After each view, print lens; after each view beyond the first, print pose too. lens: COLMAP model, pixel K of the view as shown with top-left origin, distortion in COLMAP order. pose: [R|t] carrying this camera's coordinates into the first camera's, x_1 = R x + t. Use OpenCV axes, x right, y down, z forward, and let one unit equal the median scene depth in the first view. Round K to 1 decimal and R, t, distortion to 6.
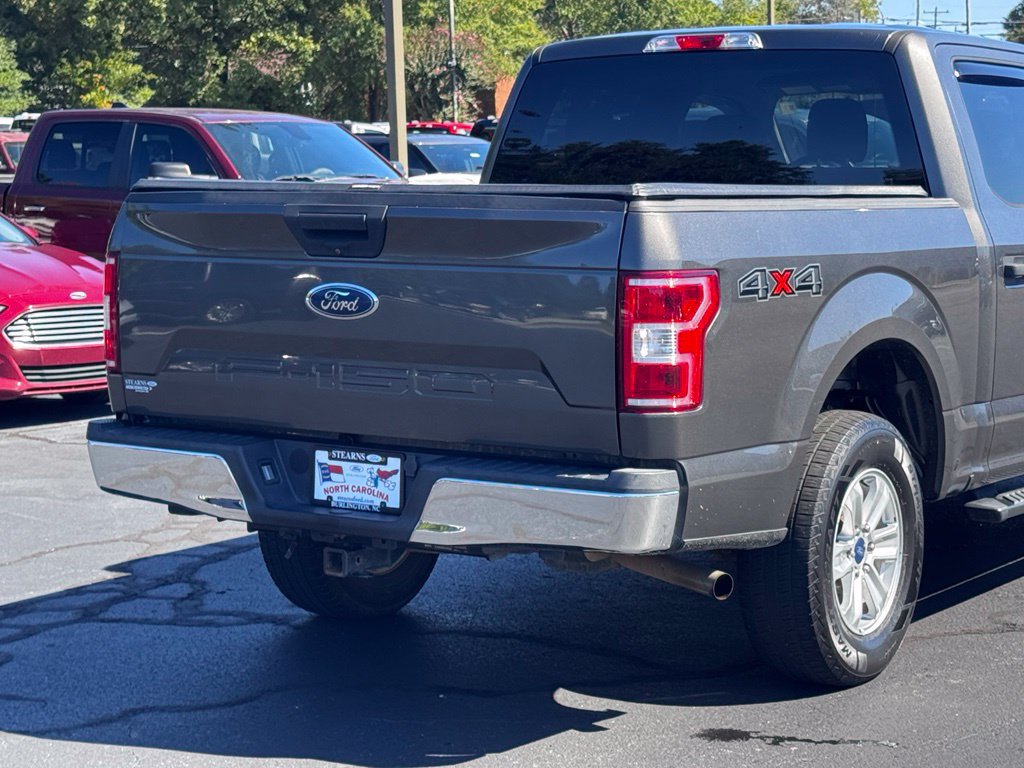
lens RADIAL K [[2173.6, 0, 566.2], [0, 2173.6, 380.6], [0, 0, 1]] dist [0.147195, 0.346557]
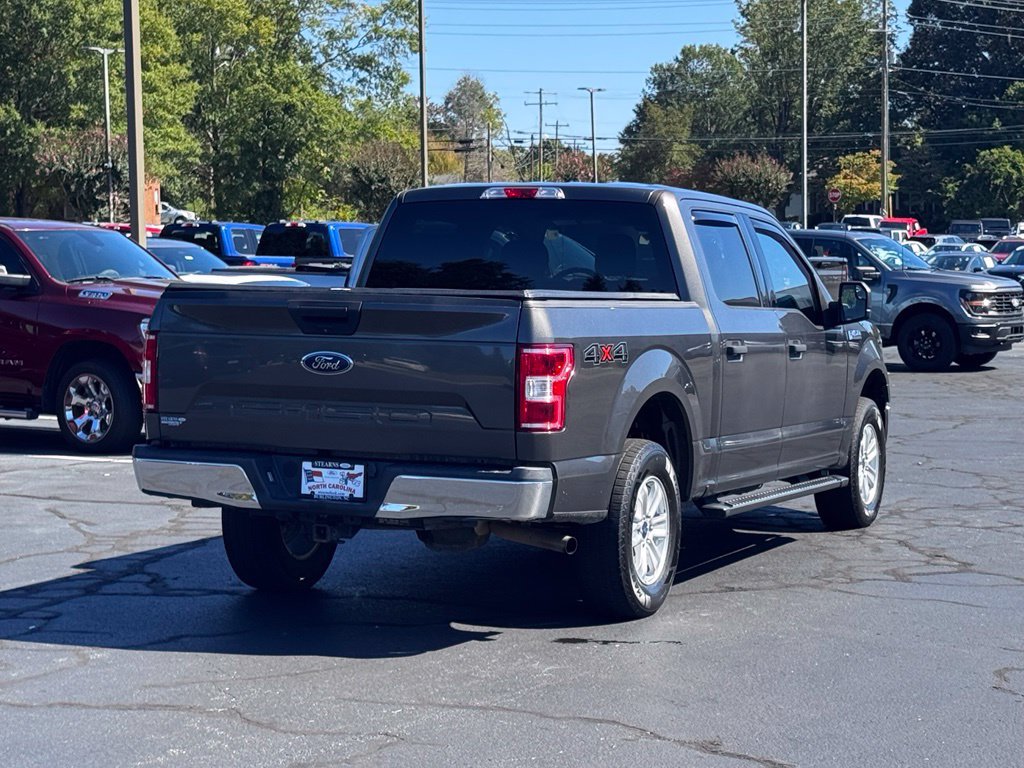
lens RADIAL K [[2173.6, 0, 566.2], [0, 2173.6, 380.6], [0, 0, 1]] dist [0.147195, 0.346557]
pose [[0.984868, 0.004697, 0.173243, -0.184166], [0.003339, 0.998933, -0.046061, 0.043140], [-0.173275, 0.045943, 0.983801, -0.496074]]
